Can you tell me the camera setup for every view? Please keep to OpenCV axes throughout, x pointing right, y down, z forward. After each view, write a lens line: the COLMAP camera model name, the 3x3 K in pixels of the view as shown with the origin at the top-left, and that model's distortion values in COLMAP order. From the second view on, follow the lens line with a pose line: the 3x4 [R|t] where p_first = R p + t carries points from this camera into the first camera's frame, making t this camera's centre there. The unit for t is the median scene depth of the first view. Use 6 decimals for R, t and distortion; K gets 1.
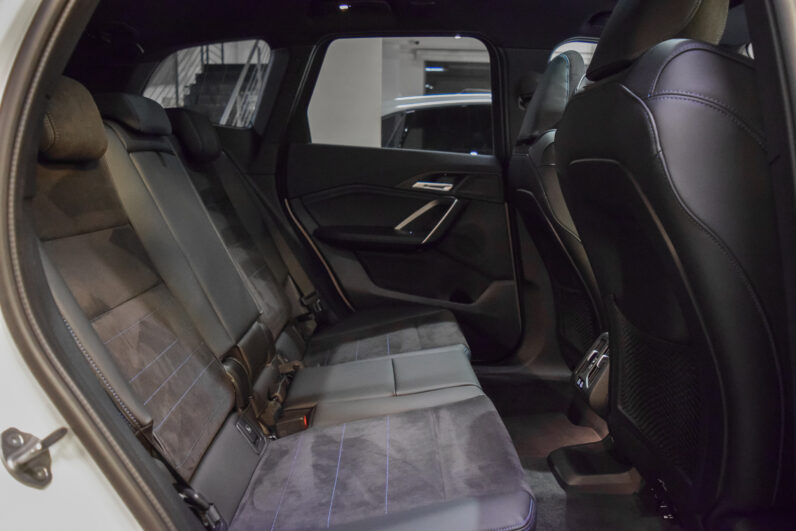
lens RADIAL K [[624.5, 0, 393.1], [0, 624.5, 265.4], [0, 0, 1]] dist [-0.086459, 0.011170]
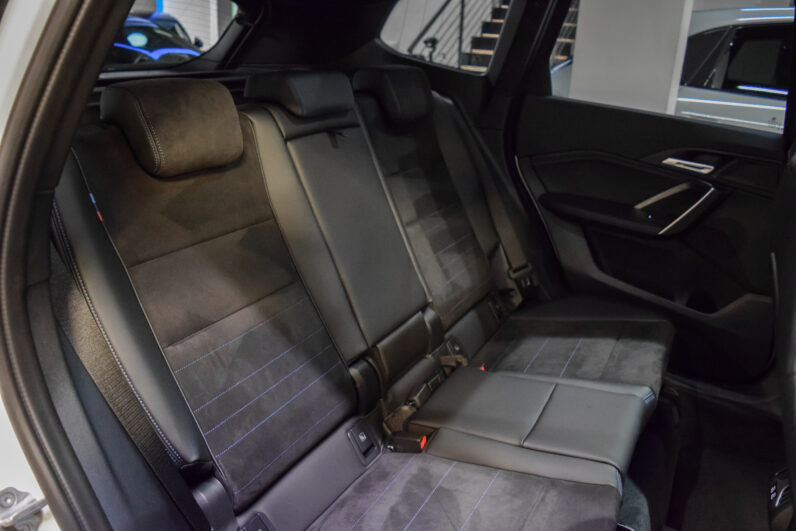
lens RADIAL K [[624.5, 0, 393.1], [0, 624.5, 265.4], [0, 0, 1]] dist [-0.086459, 0.011170]
pose [[0.866442, 0.198607, -0.458076, 0.139602], [-0.110281, 0.970945, 0.212377, -0.146784], [0.486946, -0.133495, 0.863170, 0.132708]]
